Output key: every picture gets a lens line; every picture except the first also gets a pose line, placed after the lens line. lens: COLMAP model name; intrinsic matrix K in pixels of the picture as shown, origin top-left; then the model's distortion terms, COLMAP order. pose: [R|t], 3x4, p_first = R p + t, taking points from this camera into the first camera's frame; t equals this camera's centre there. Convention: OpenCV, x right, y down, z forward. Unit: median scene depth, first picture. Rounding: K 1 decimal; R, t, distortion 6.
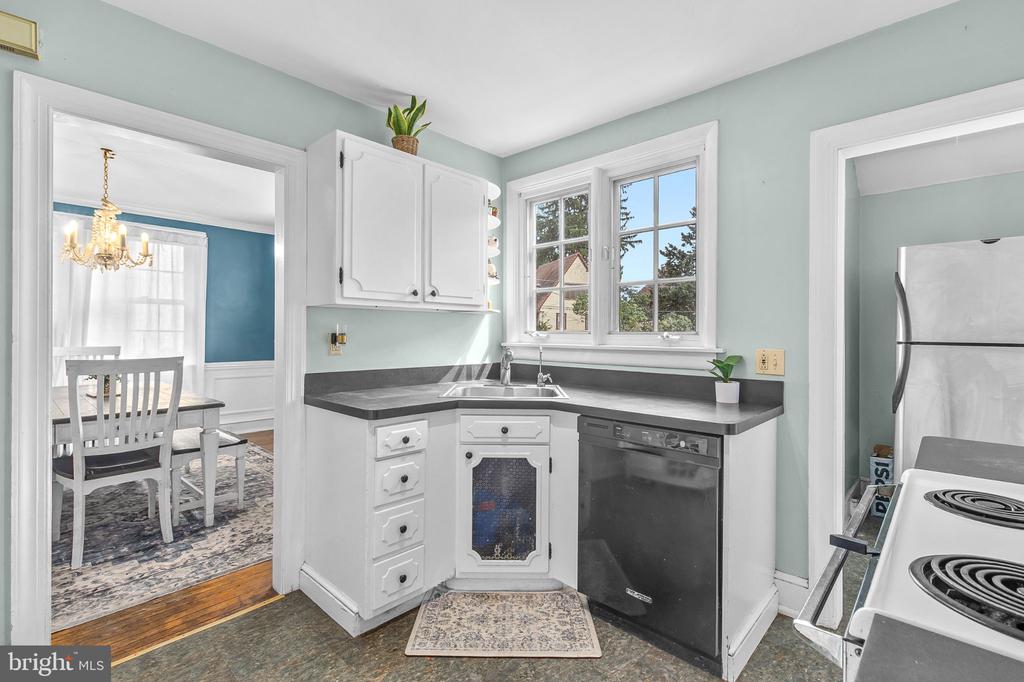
lens RADIAL K [[473.8, 0, 511.7], [0, 473.8, 331.4], [0, 0, 1]] dist [0.010394, -0.000198]
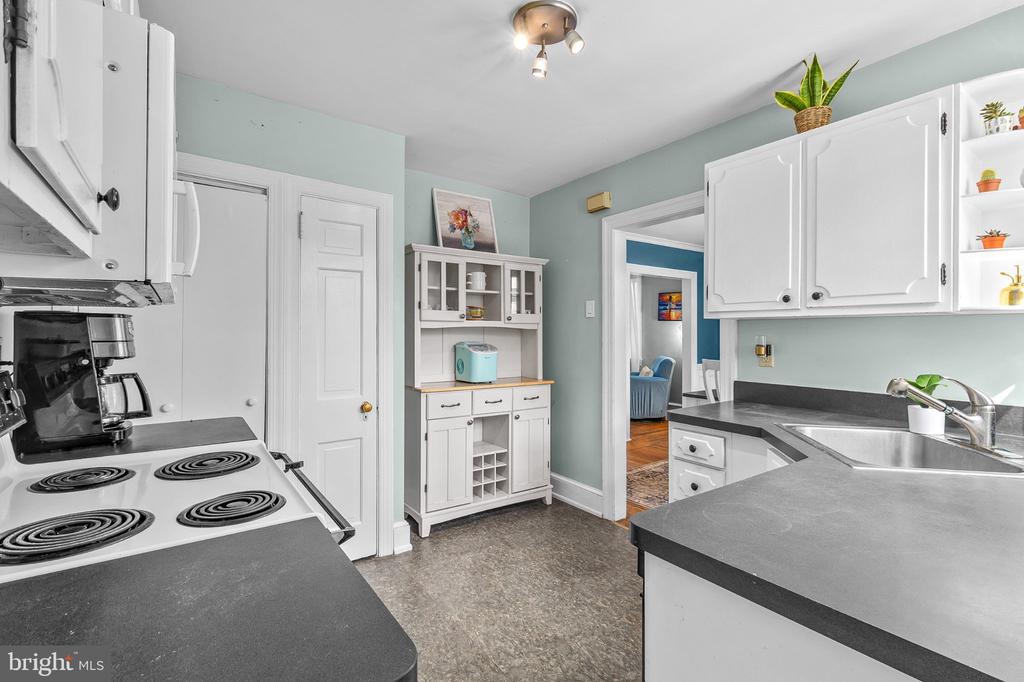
lens RADIAL K [[473.8, 0, 511.7], [0, 473.8, 331.4], [0, 0, 1]] dist [0.010394, -0.000198]
pose [[-0.208622, -0.009520, -0.977950, 0.736628], [-0.001953, 0.999955, -0.009318, -0.013666], [0.977994, -0.000034, -0.208631, 0.696586]]
